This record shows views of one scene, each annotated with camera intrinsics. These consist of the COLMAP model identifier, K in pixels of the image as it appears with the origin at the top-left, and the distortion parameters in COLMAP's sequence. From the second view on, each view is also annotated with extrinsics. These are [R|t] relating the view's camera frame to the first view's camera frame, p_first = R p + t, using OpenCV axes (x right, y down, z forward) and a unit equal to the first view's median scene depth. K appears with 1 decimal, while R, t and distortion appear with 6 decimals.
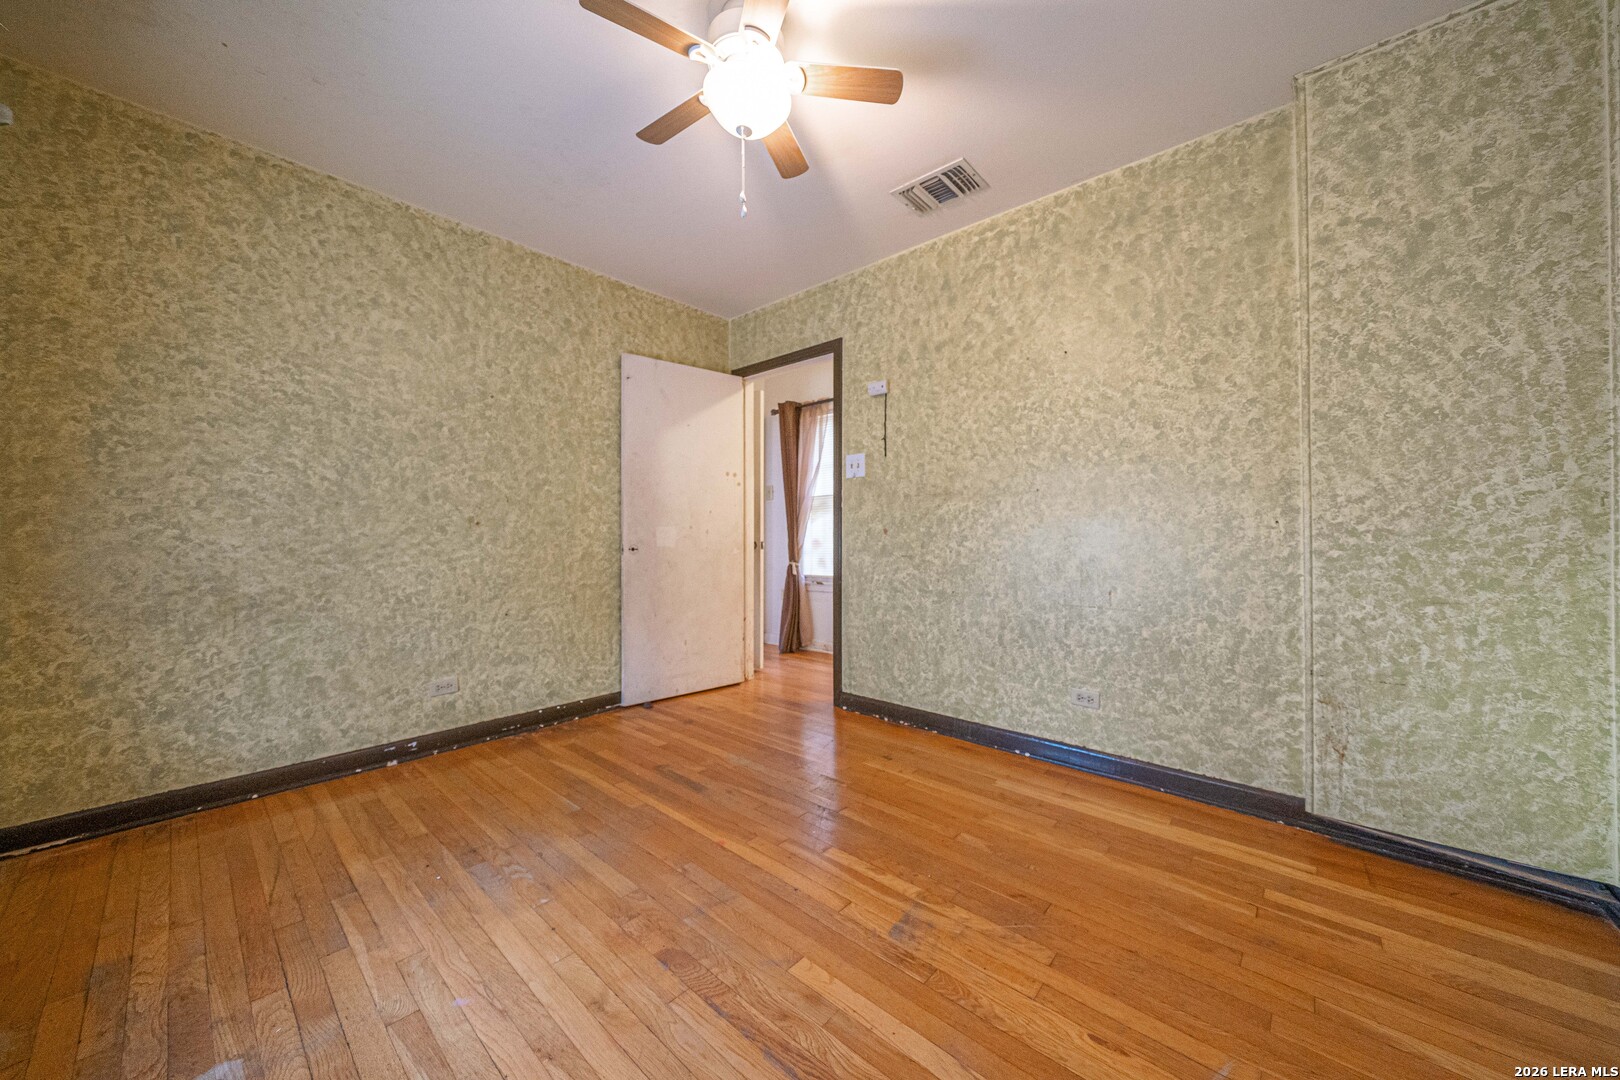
lens RADIAL K [[561.4, 0, 817.1], [0, 561.4, 527.2], [0, 0, 1]] dist [-0.001036, -0.000105]
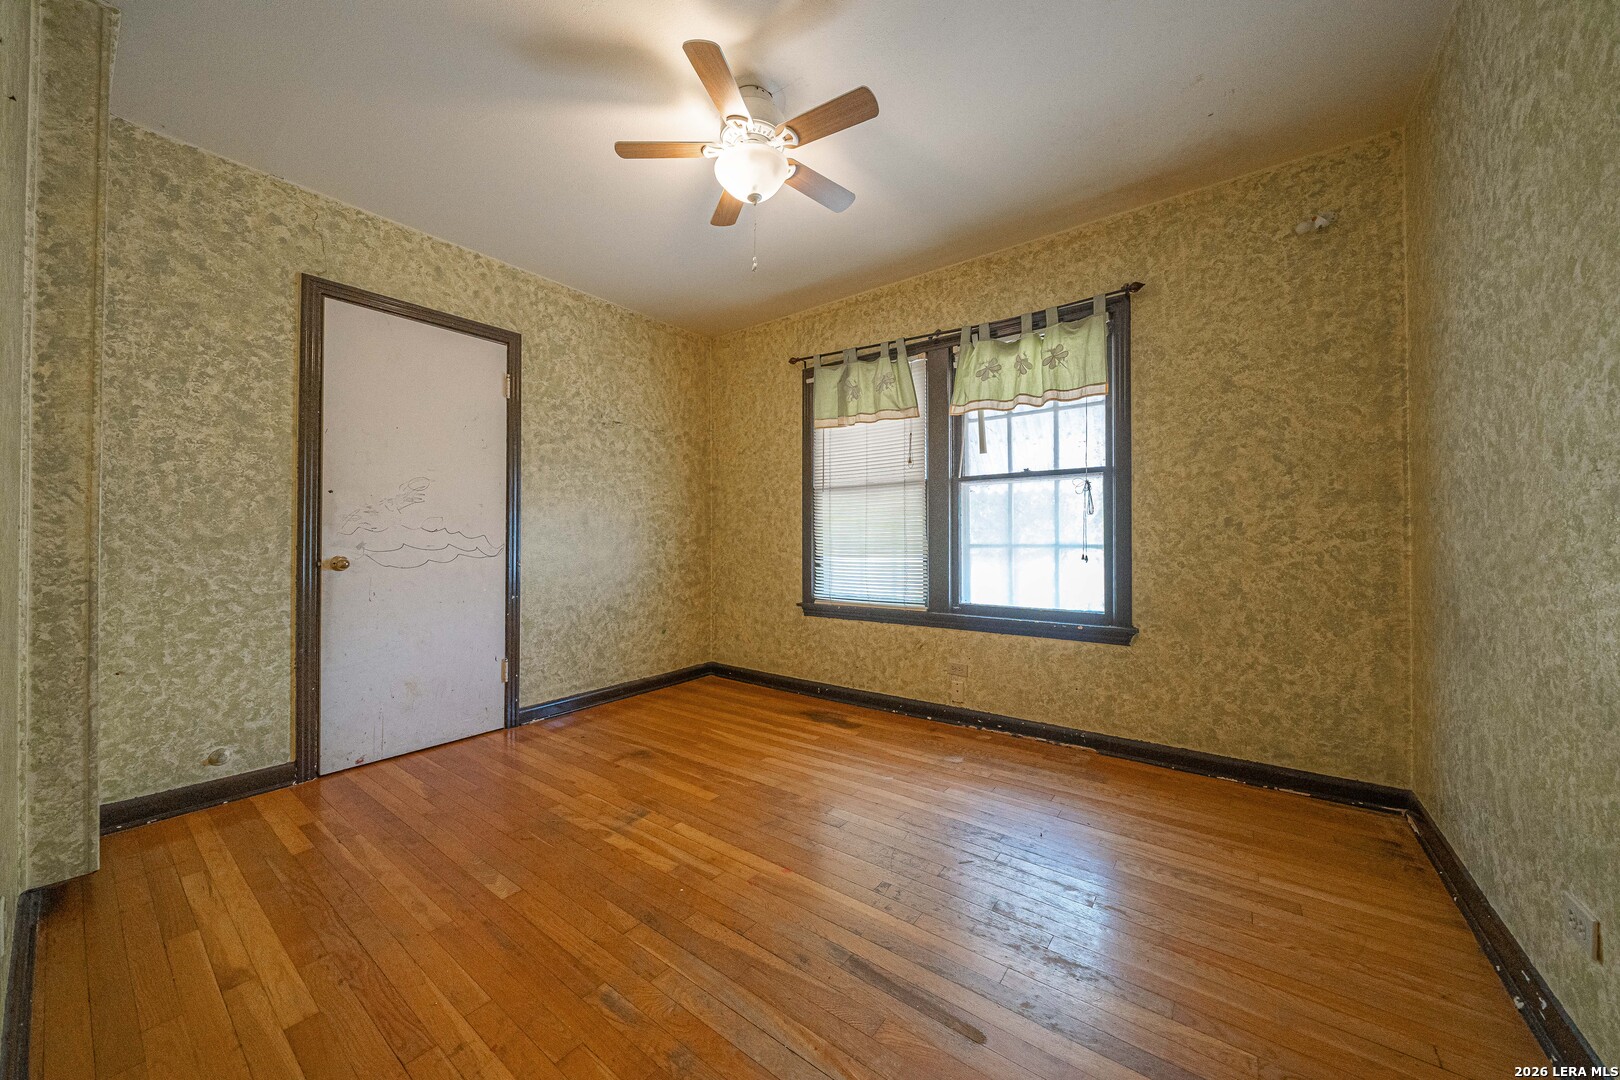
lens RADIAL K [[575.9, 0, 810.0], [0, 575.9, 540.0], [0, 0, 1]] dist [-0.001397, -0.000160]
pose [[-0.997667, 0.006284, -0.067985, -0.102212], [0.007489, 0.999819, -0.017482, 0.021443], [0.067863, -0.017950, -0.997533, 1.350438]]
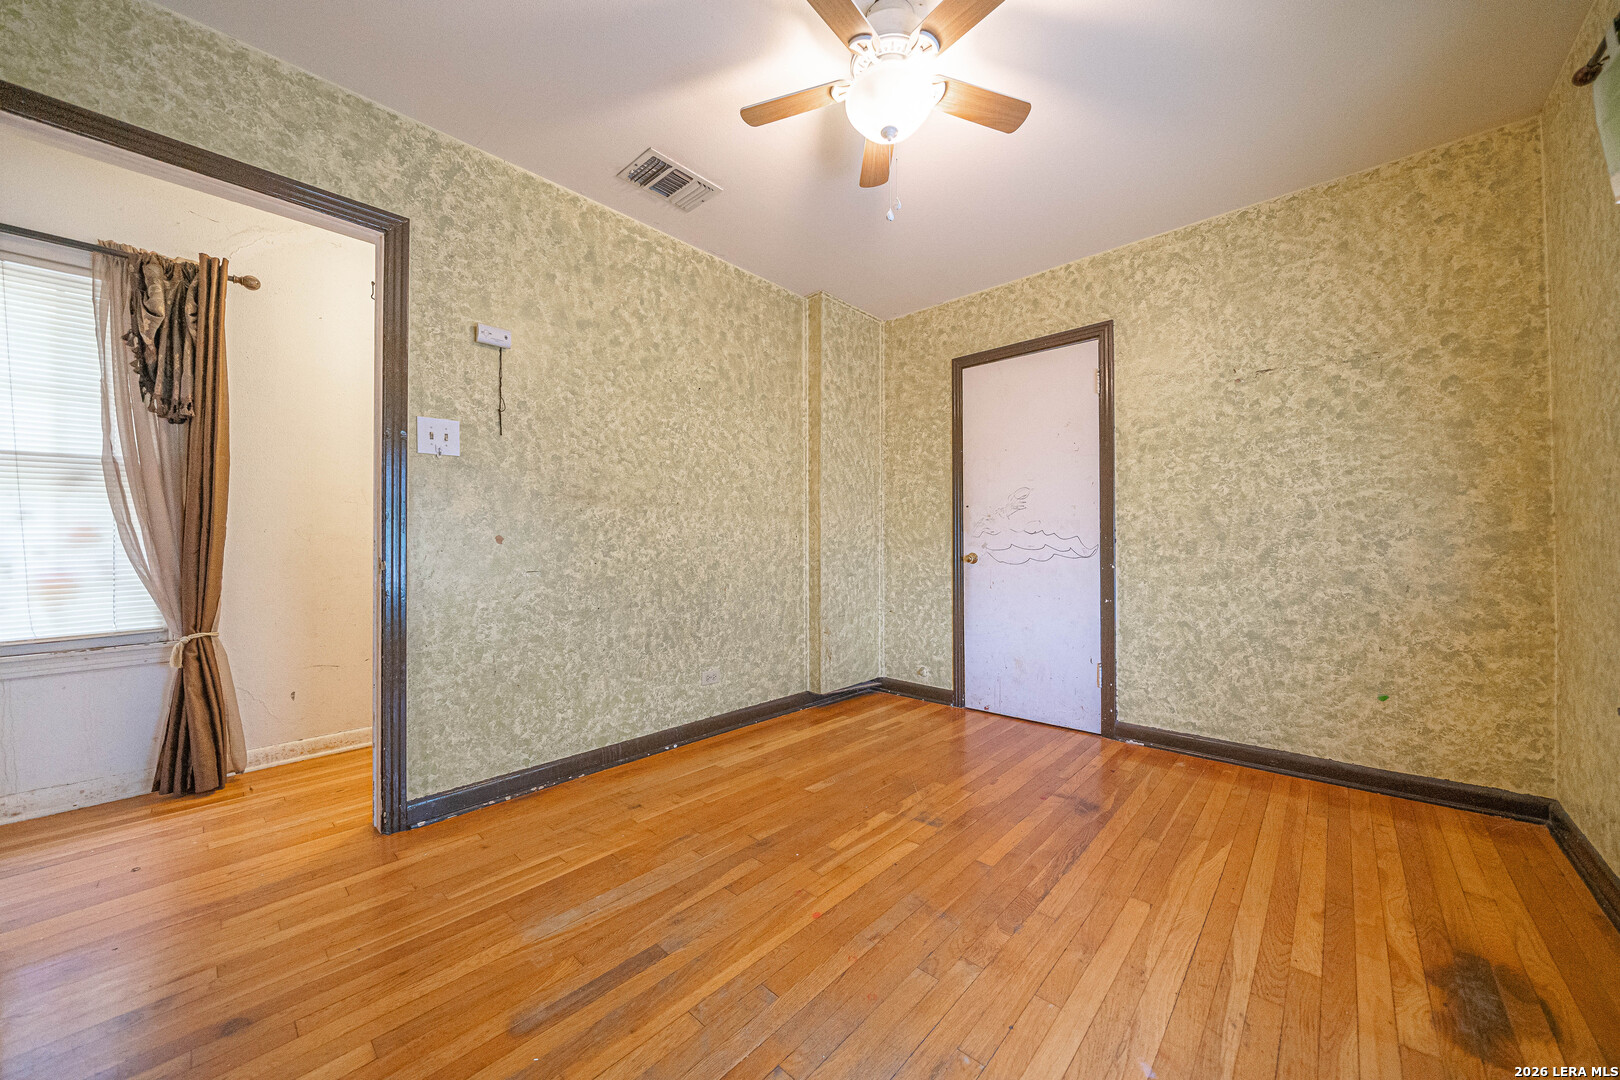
lens RADIAL K [[575.9, 0, 810.0], [0, 575.9, 540.0], [0, 0, 1]] dist [-0.001397, -0.000160]
pose [[0.031326, 0.006473, 0.999488, -0.706162], [-0.012394, 0.999905, -0.006087, 0.009077], [-0.999432, -0.012197, 0.031404, 0.681232]]
